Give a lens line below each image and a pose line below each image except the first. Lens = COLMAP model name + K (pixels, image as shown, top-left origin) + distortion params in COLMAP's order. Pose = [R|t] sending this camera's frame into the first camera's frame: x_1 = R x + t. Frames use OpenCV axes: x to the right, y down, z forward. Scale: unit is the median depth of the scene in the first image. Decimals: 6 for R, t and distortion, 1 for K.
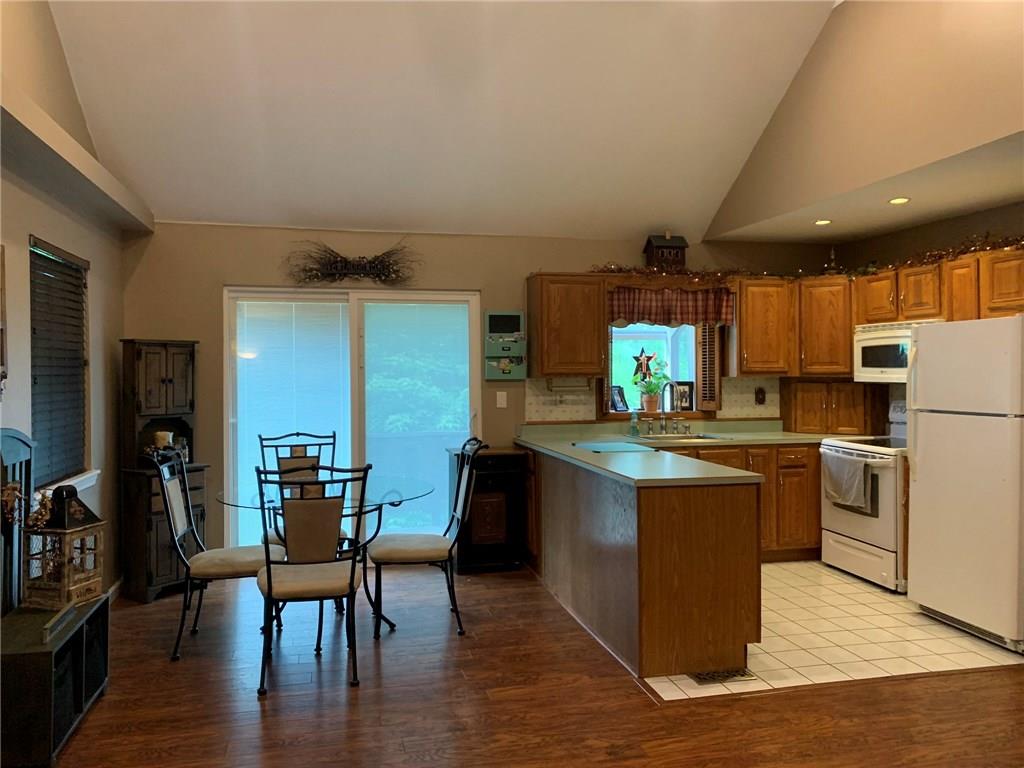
lens RADIAL K [[765.0, 0, 515.2], [0, 765.0, 377.9], [0, 0, 1]] dist [0.037214, -0.063302]
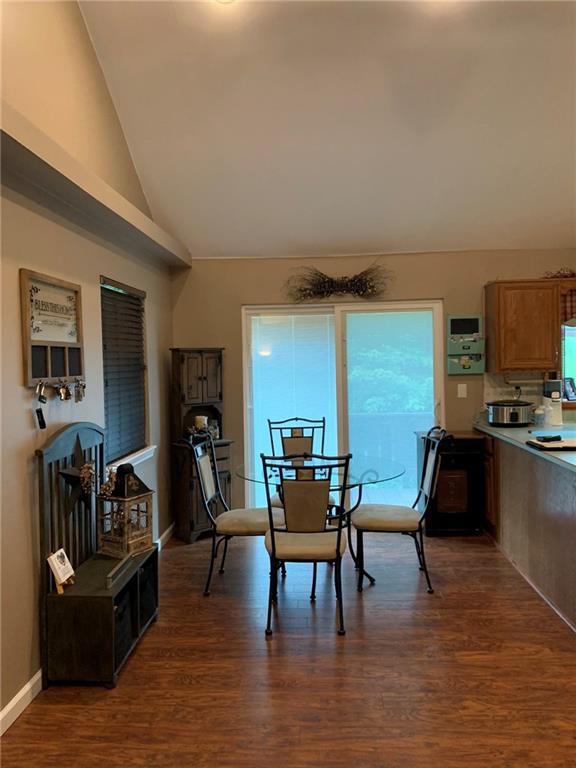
lens RADIAL K [[573.8, 0, 294.0], [0, 573.8, 380.3], [0, 0, 1]] dist [0.037214, -0.063302]
pose [[0.957811, -0.003970, -0.287371, -0.012288], [0.012618, 0.999521, 0.028250, -0.017953], [0.287122, -0.030684, 0.957403, 0.084079]]
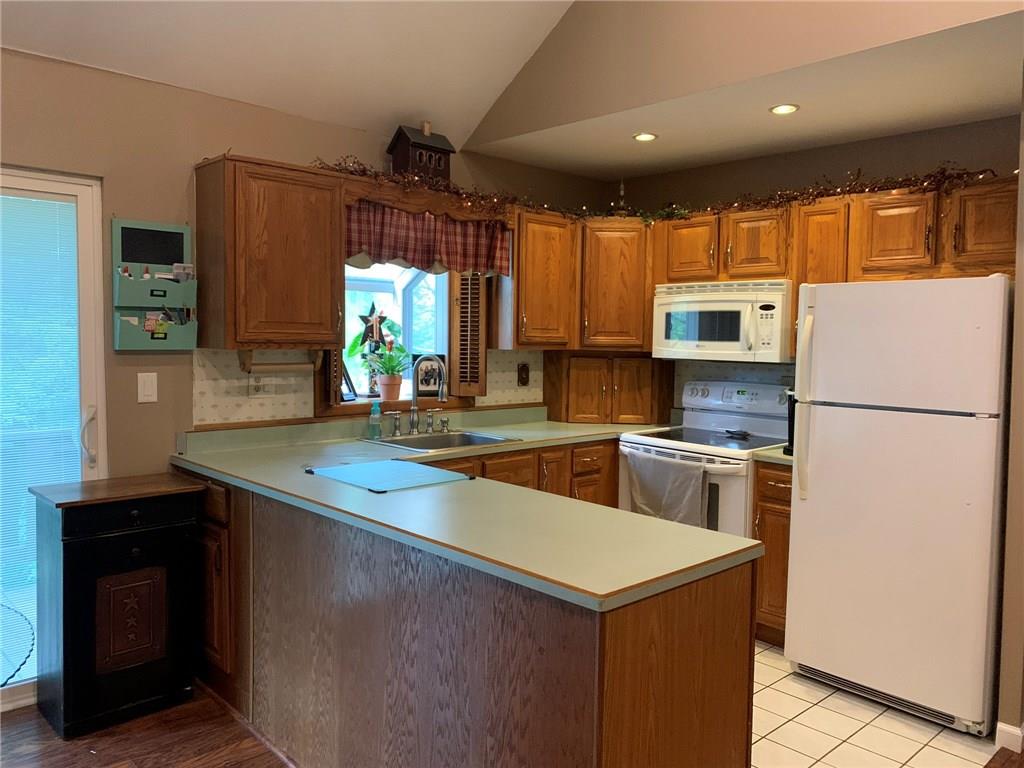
lens RADIAL K [[765.0, 0, 515.2], [0, 765.0, 377.9], [0, 0, 1]] dist [0.037214, -0.063302]
pose [[0.871137, -0.007486, 0.490983, -0.064557], [-0.016392, 0.998883, 0.044315, -0.007425], [-0.490767, -0.046652, 0.870041, 0.442106]]
